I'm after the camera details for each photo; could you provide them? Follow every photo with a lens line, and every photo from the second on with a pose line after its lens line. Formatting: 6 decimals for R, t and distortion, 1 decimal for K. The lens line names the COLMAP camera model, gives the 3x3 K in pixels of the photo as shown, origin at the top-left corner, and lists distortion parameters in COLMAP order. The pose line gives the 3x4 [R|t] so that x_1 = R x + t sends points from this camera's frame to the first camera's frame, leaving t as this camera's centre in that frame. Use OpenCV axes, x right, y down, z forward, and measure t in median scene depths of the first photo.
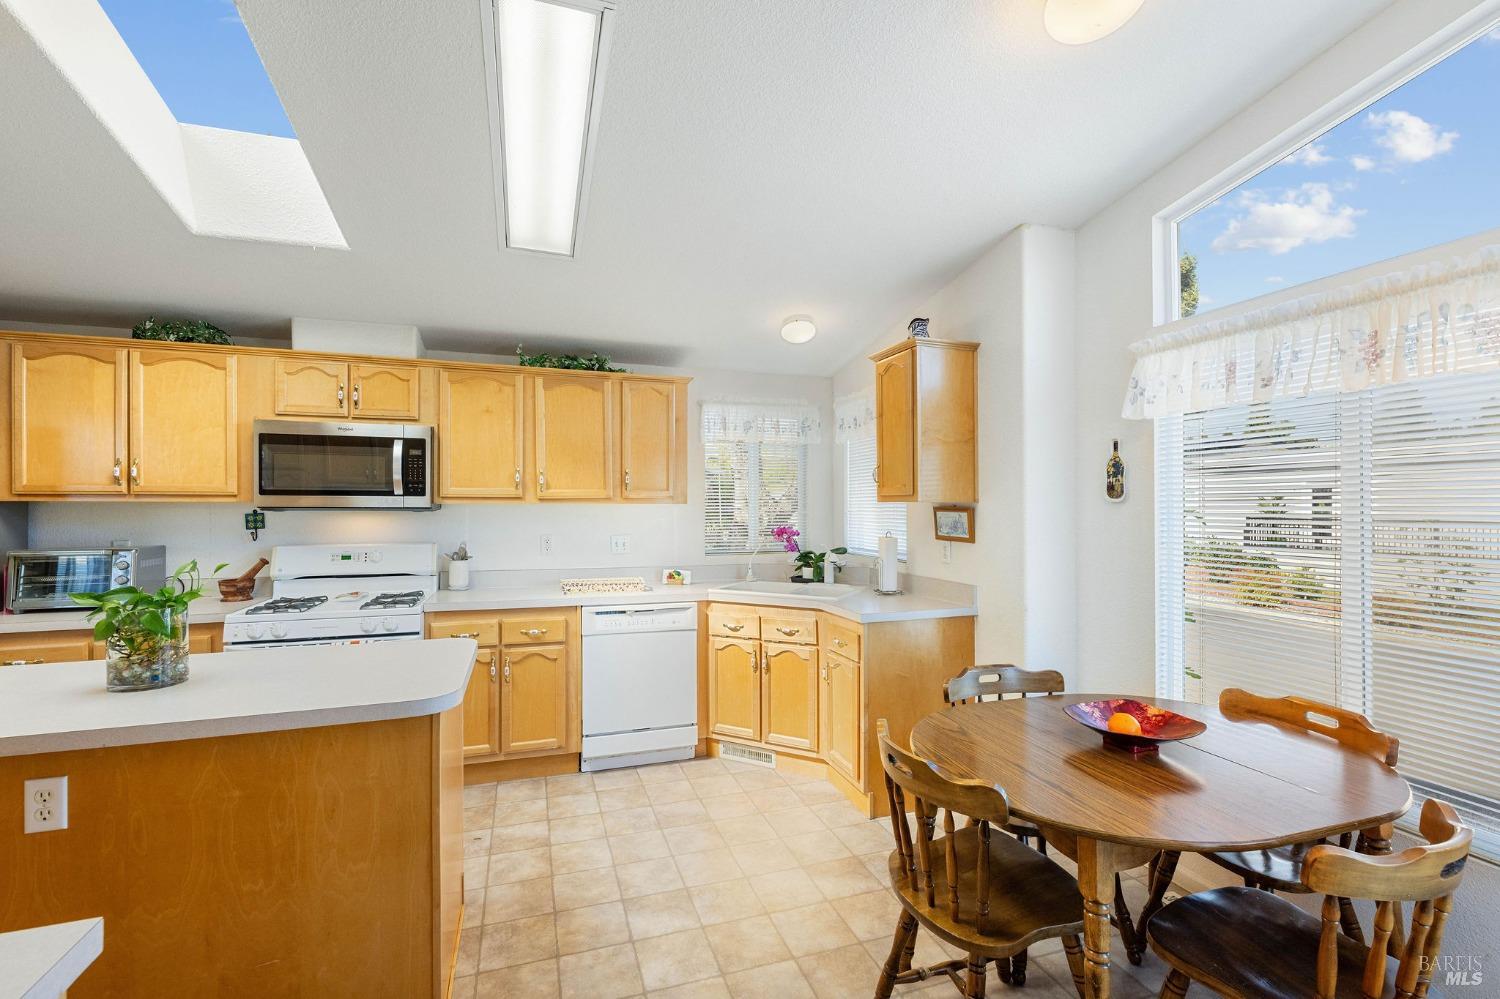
lens RADIAL K [[632.7, 0, 747.8], [0, 632.7, 501.0], [0, 0, 1]] dist [0.000350, -0.000496]
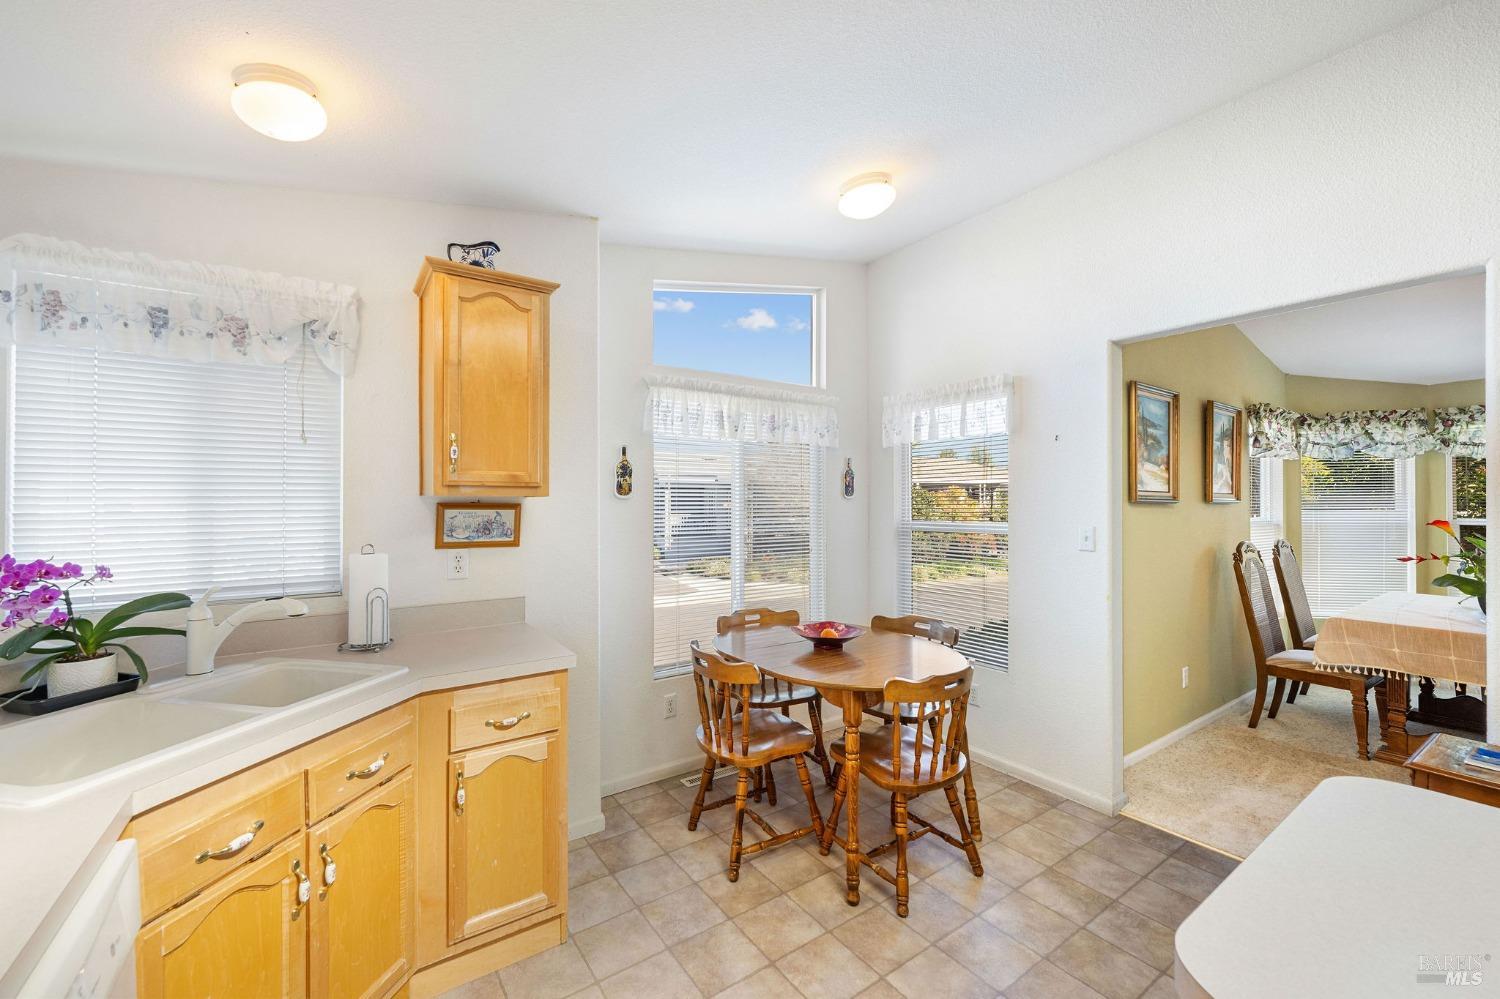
lens RADIAL K [[591.9, 0, 737.6], [0, 591.9, 500.5], [0, 0, 1]] dist [-0.004005, 0.000651]
pose [[-0.270566, 0.005831, 0.962684, -0.445899], [-0.008352, 0.999930, -0.008404, 0.010365], [-0.962665, -0.010314, -0.270498, 0.903464]]
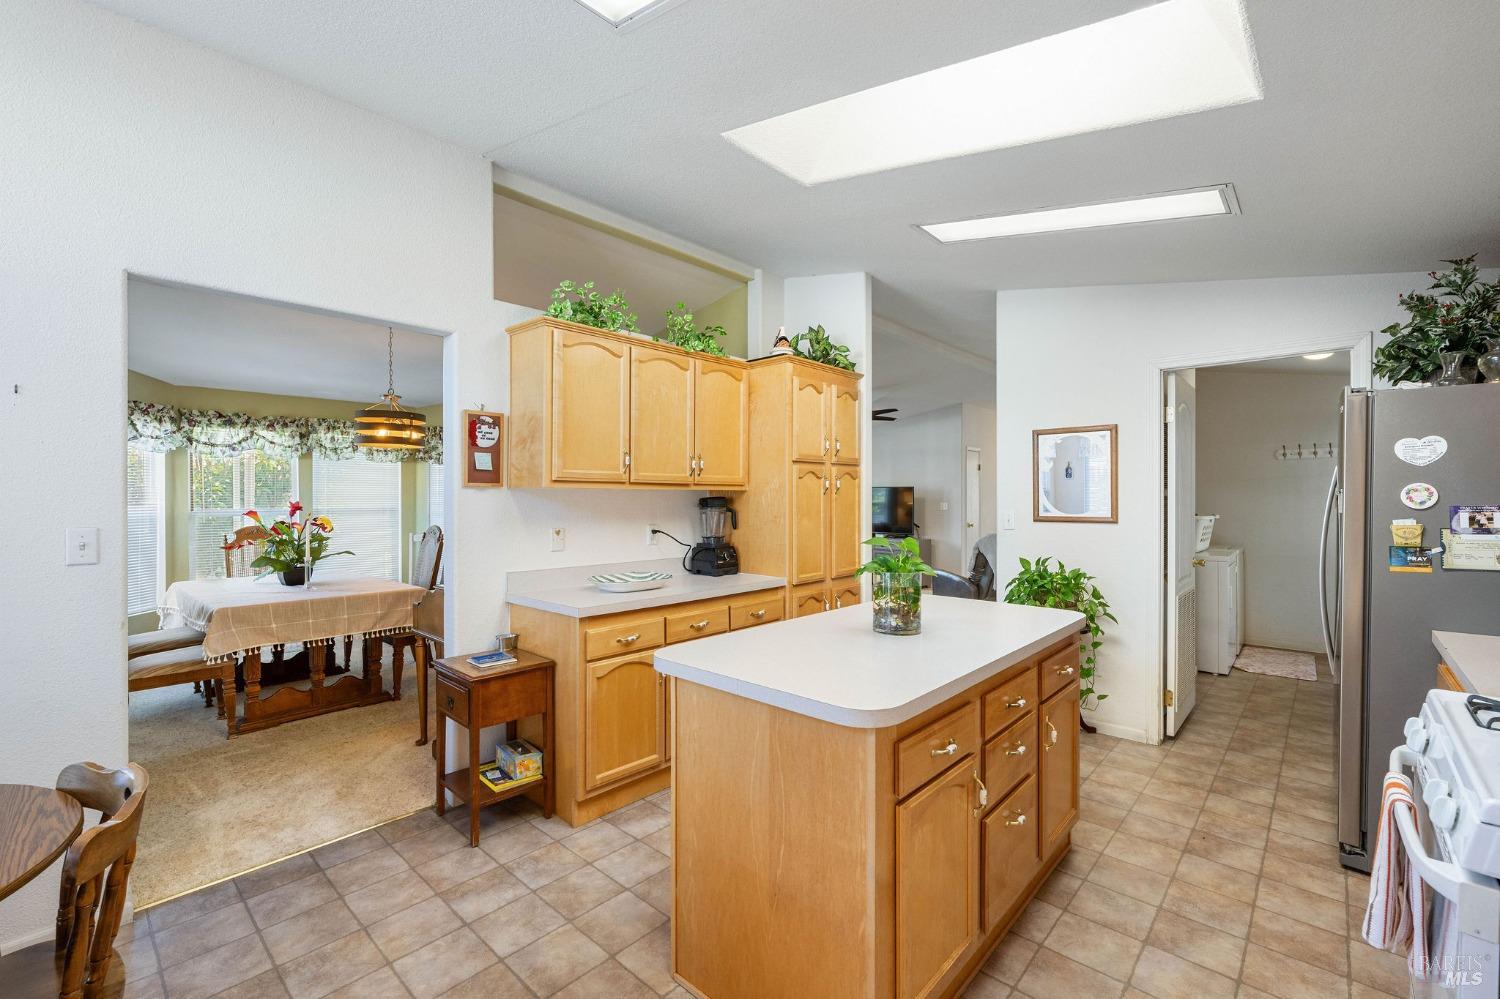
lens RADIAL K [[632.7, 0, 746.7], [0, 632.7, 504.2], [0, 0, 1]] dist [0.000350, -0.000496]
pose [[-0.872493, 0.006256, -0.488587, -0.019137], [0.005213, 0.999980, 0.003496, 0.013522], [0.488599, 0.000503, -0.872508, 1.048489]]
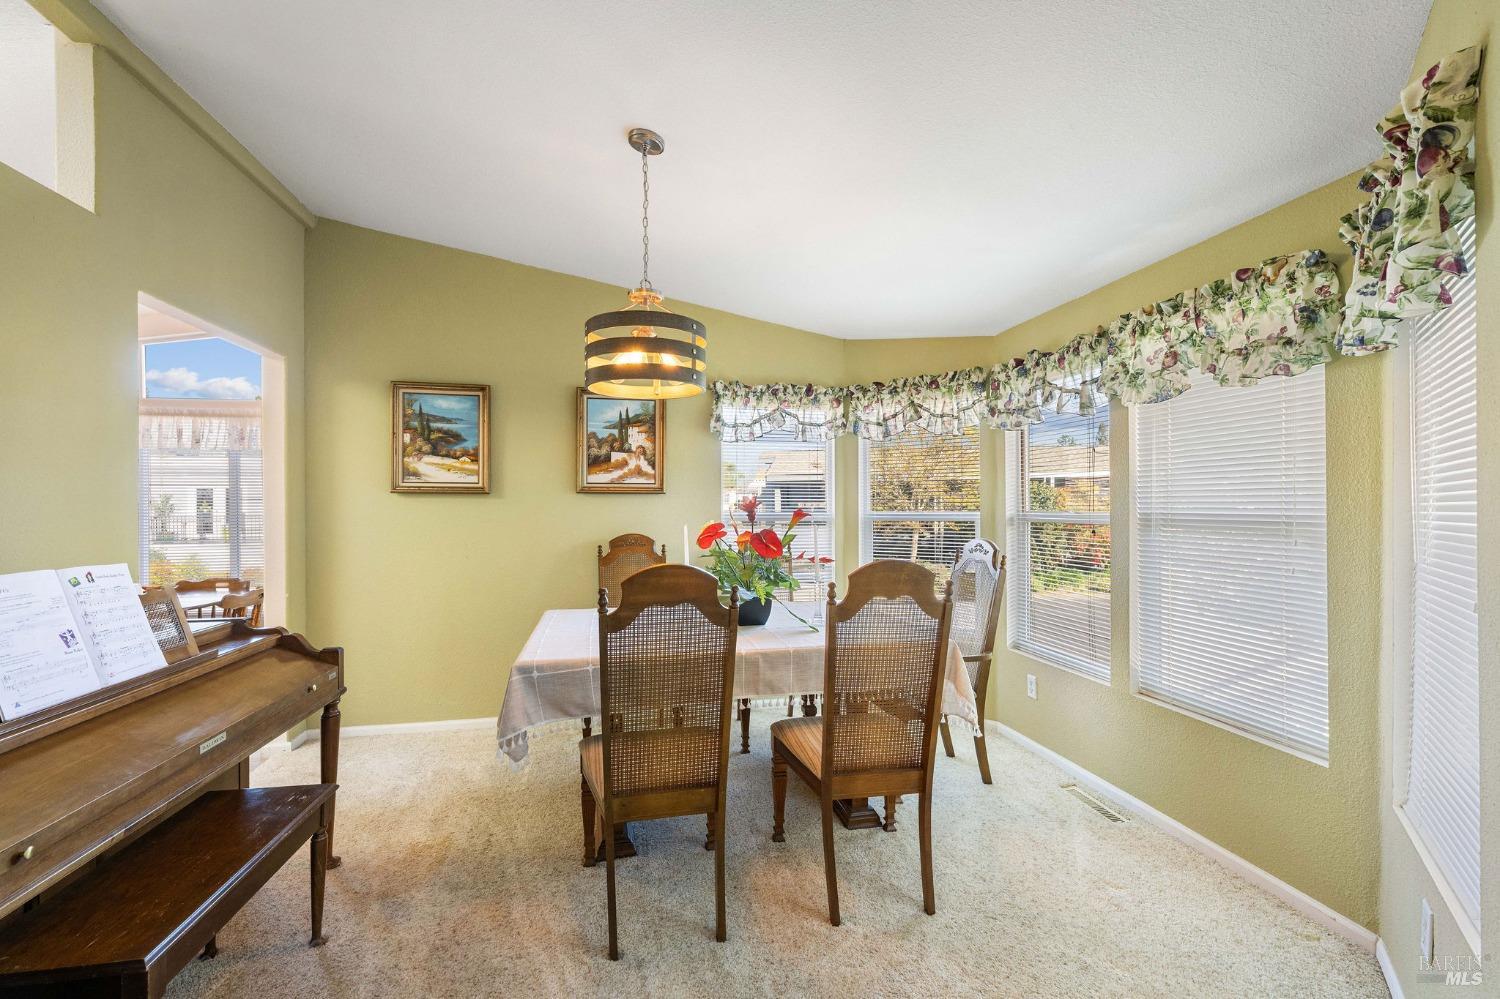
lens RADIAL K [[632.7, 0, 740.3], [0, 632.7, 503.6], [0, 0, 1]] dist [0.000350, -0.000496]
pose [[0.127946, 0.004969, 0.991769, -0.736008], [-0.005025, 0.999978, -0.004362, 0.020934], [-0.991768, -0.004425, 0.127968, -0.760919]]
